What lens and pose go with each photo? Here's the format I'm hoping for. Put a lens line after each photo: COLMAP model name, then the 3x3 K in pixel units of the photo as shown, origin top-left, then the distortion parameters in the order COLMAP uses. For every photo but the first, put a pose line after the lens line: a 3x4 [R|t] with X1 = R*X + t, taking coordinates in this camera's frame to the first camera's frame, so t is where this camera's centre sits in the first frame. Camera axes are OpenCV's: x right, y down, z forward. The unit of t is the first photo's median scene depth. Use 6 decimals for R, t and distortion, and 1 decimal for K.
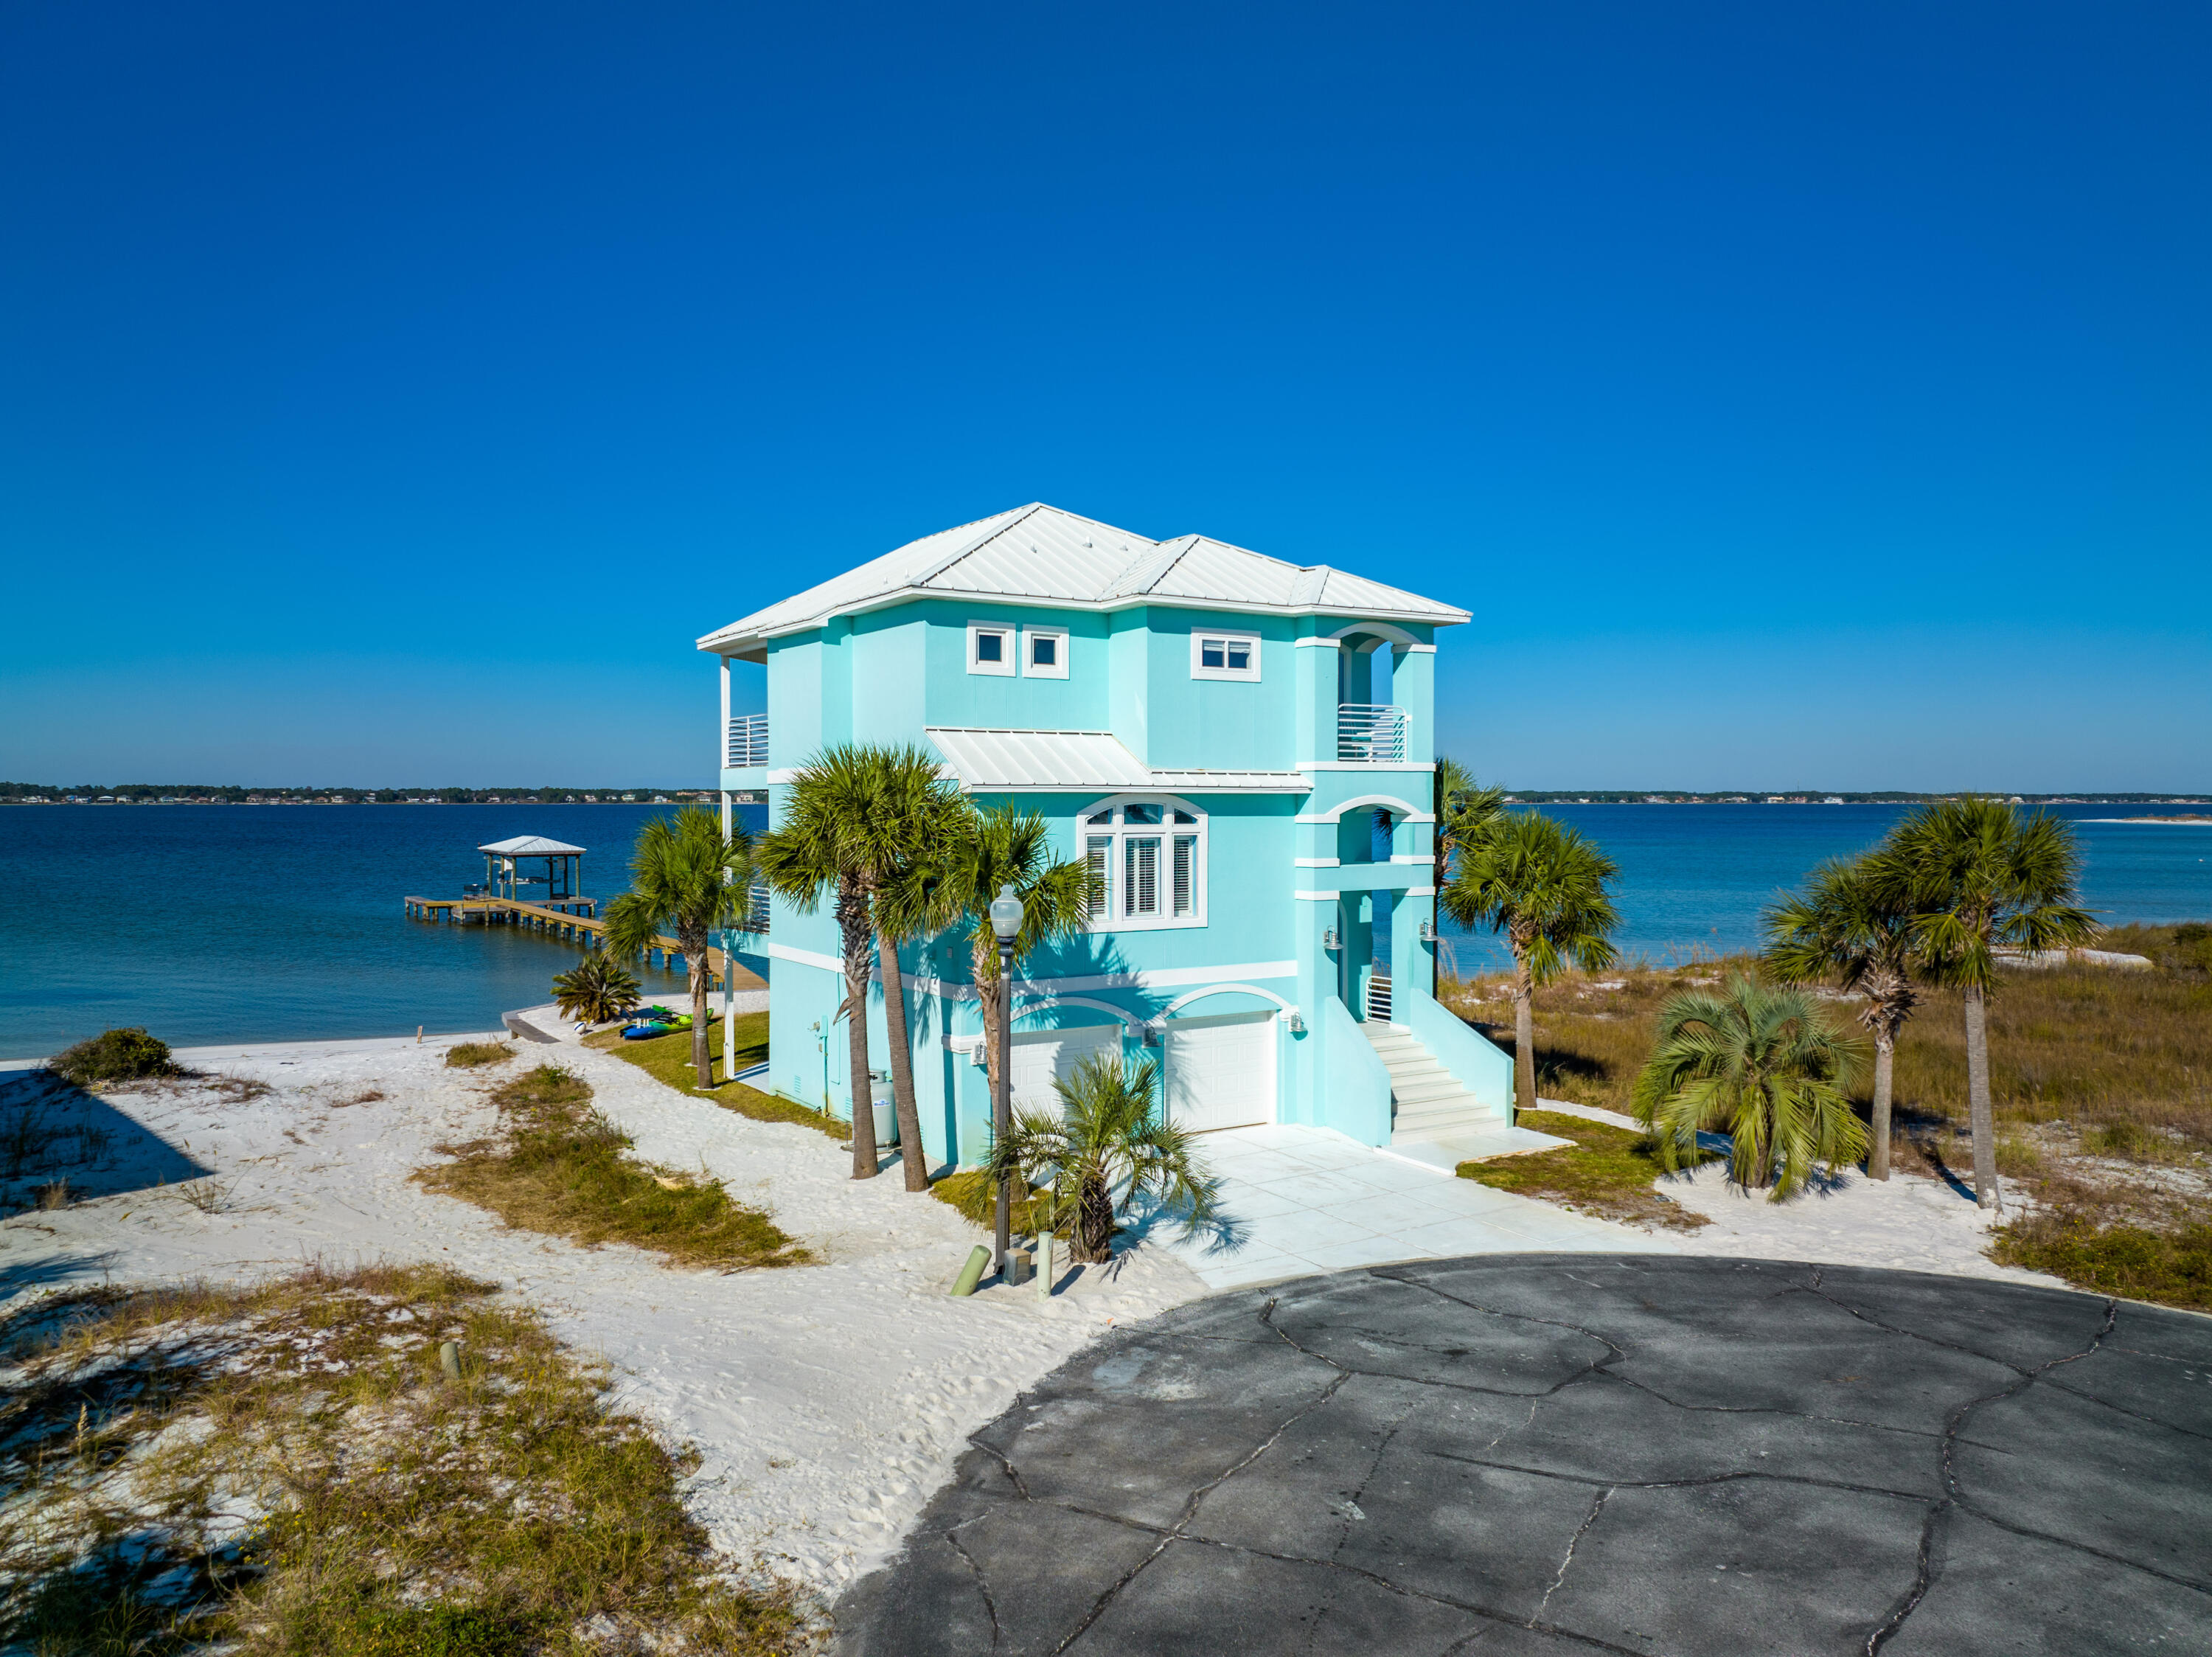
lens RADIAL K [[1594.5, 0, 1101.9], [0, 1594.5, 826.0], [0, 0, 1]] dist [-0.028905, 0.002201]
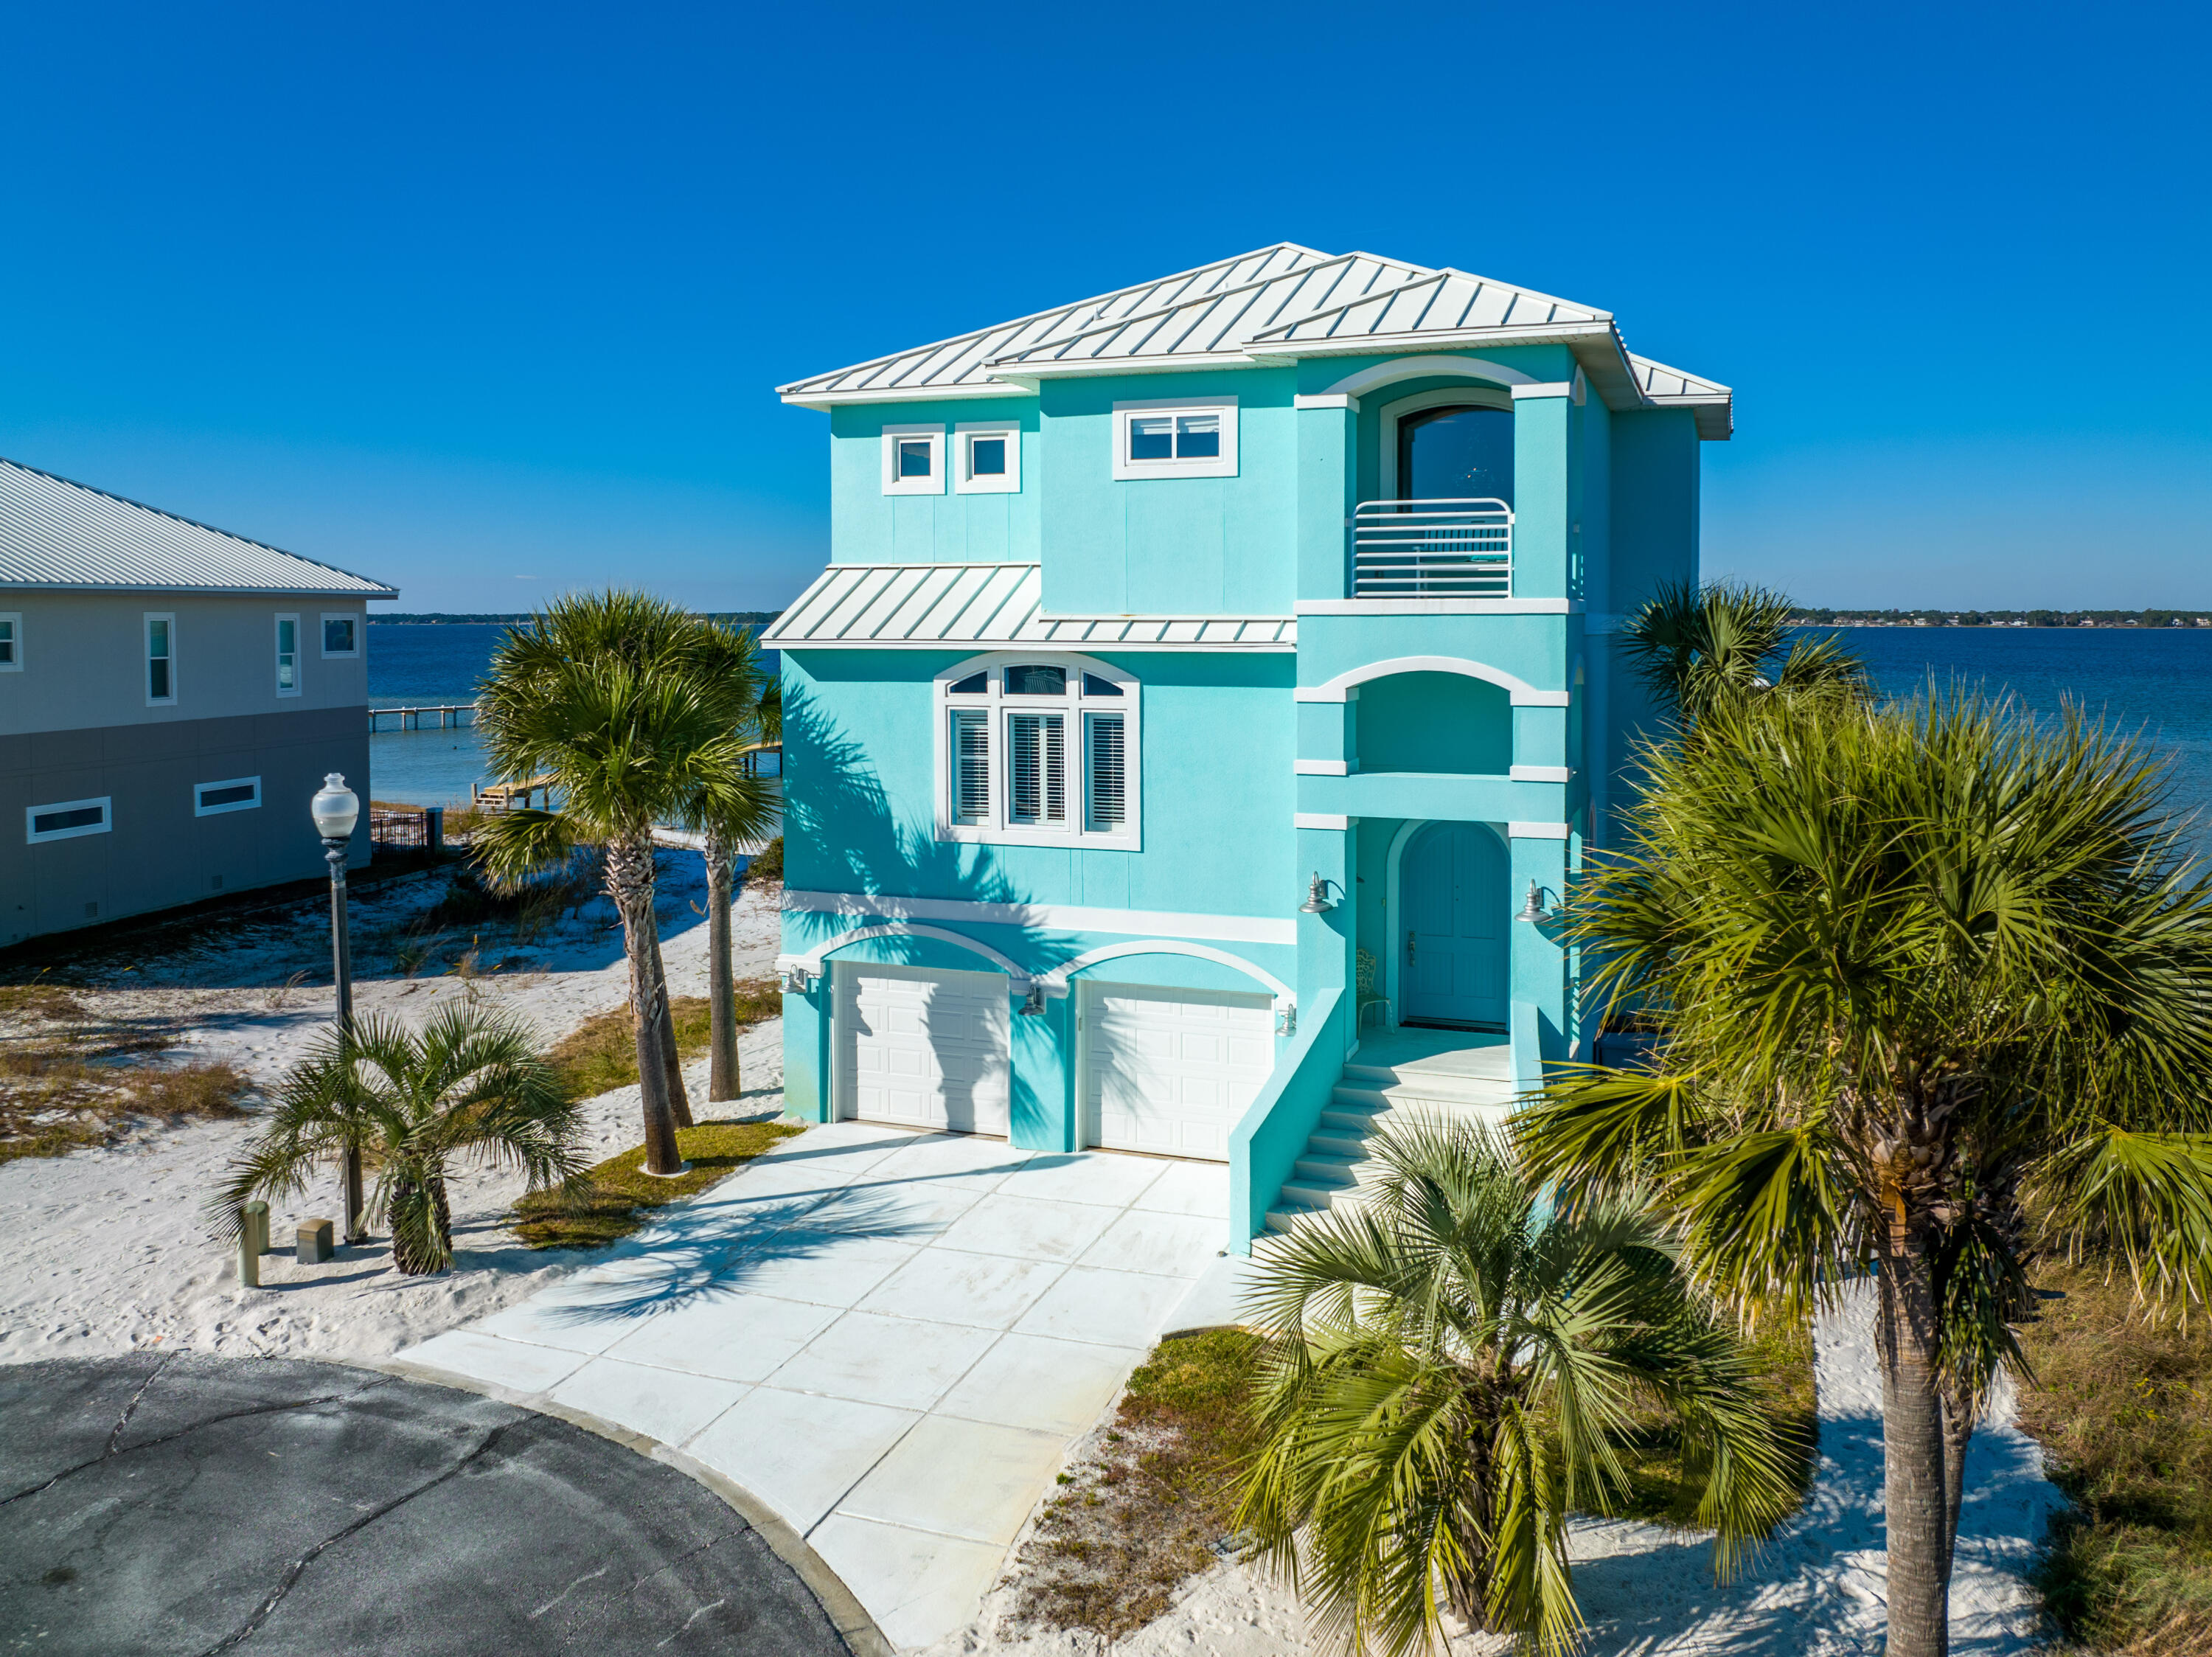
lens RADIAL K [[1594.5, 0, 1093.9], [0, 1594.5, 697.4], [0, 0, 1]] dist [-0.028905, 0.002201]
pose [[0.621212, 0.036505, -0.782792, 0.585441], [-0.013032, 0.999258, 0.036258, -0.025590], [0.783534, -0.012323, 0.621227, 0.583408]]
